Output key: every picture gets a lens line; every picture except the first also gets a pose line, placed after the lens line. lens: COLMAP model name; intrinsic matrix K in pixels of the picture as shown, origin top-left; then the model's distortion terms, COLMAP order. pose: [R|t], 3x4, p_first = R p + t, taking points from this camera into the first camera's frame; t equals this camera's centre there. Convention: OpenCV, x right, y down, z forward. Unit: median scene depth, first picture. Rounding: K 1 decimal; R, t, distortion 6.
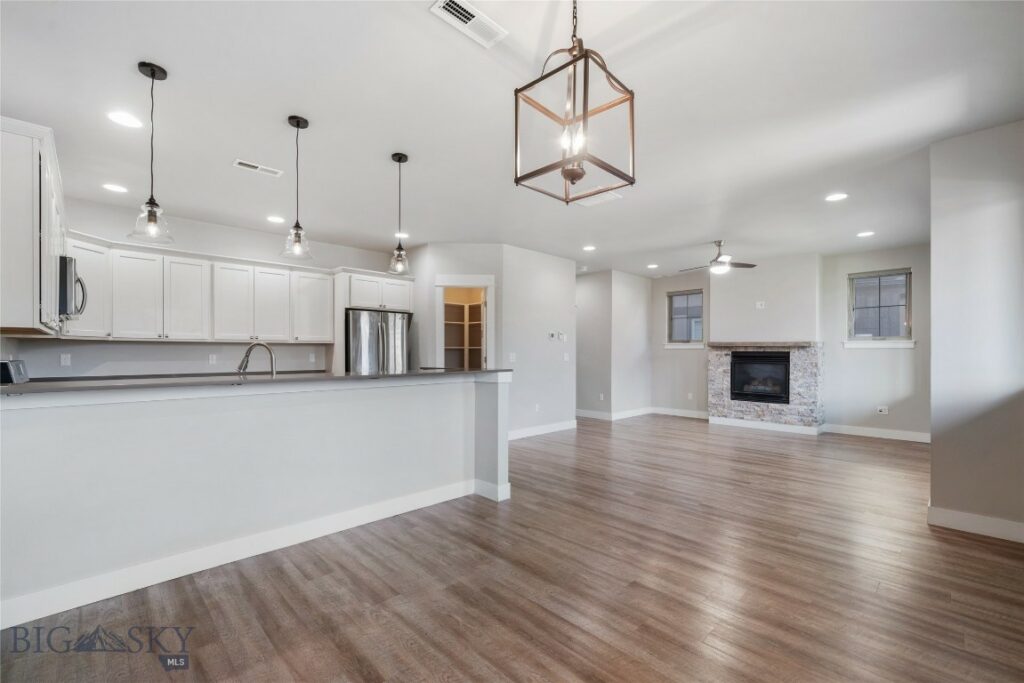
lens RADIAL K [[435.7, 0, 508.6], [0, 435.7, 352.8], [0, 0, 1]] dist [0.000131, 0.000081]
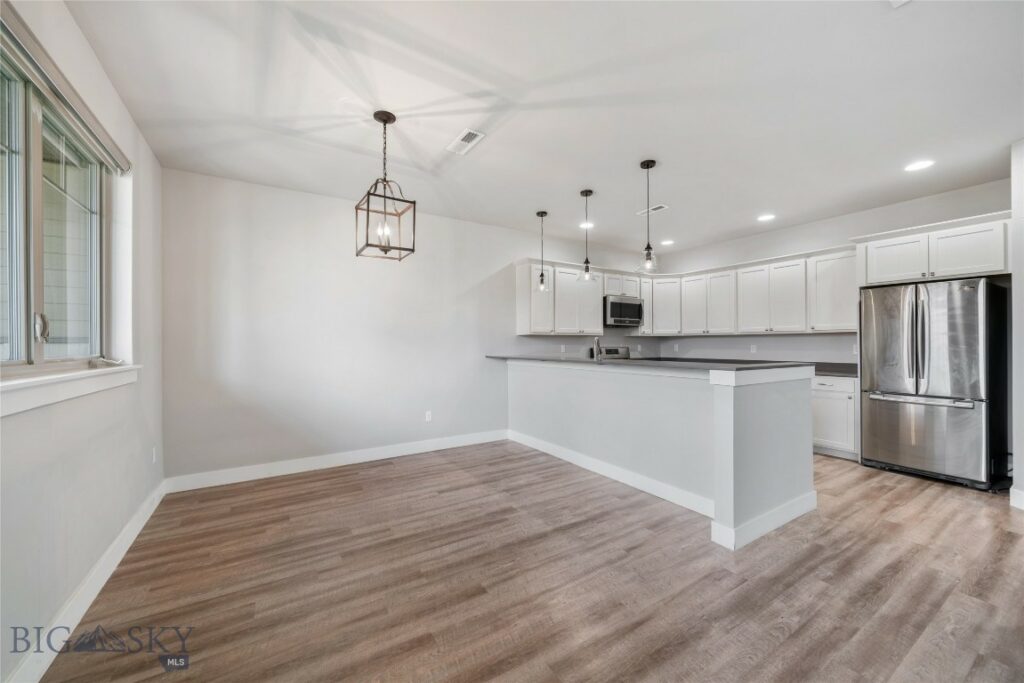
lens RADIAL K [[387.0, 0, 510.2], [0, 387.0, 342.6], [0, 0, 1]] dist [-0.002408, 0.000554]
pose [[-0.206057, -0.001537, -0.978539, 0.385005], [0.004325, 0.999988, -0.002482, -0.001834], [0.978530, -0.004744, -0.206047, 0.433818]]
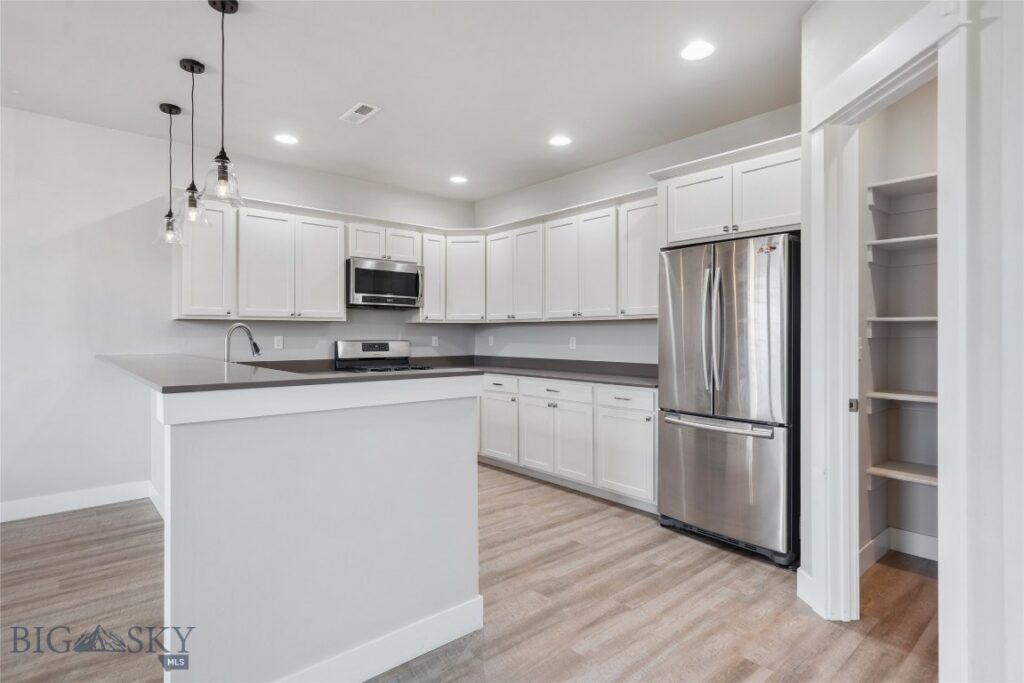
lens RADIAL K [[519.8, 0, 508.4], [0, 519.8, 333.5], [0, 0, 1]] dist [0.000680, 0.000868]
pose [[-0.052612, -0.000144, -0.998615, 0.215981], [0.001189, 0.999999, -0.000207, -0.001847], [0.998614, -0.001198, -0.052612, 0.716428]]
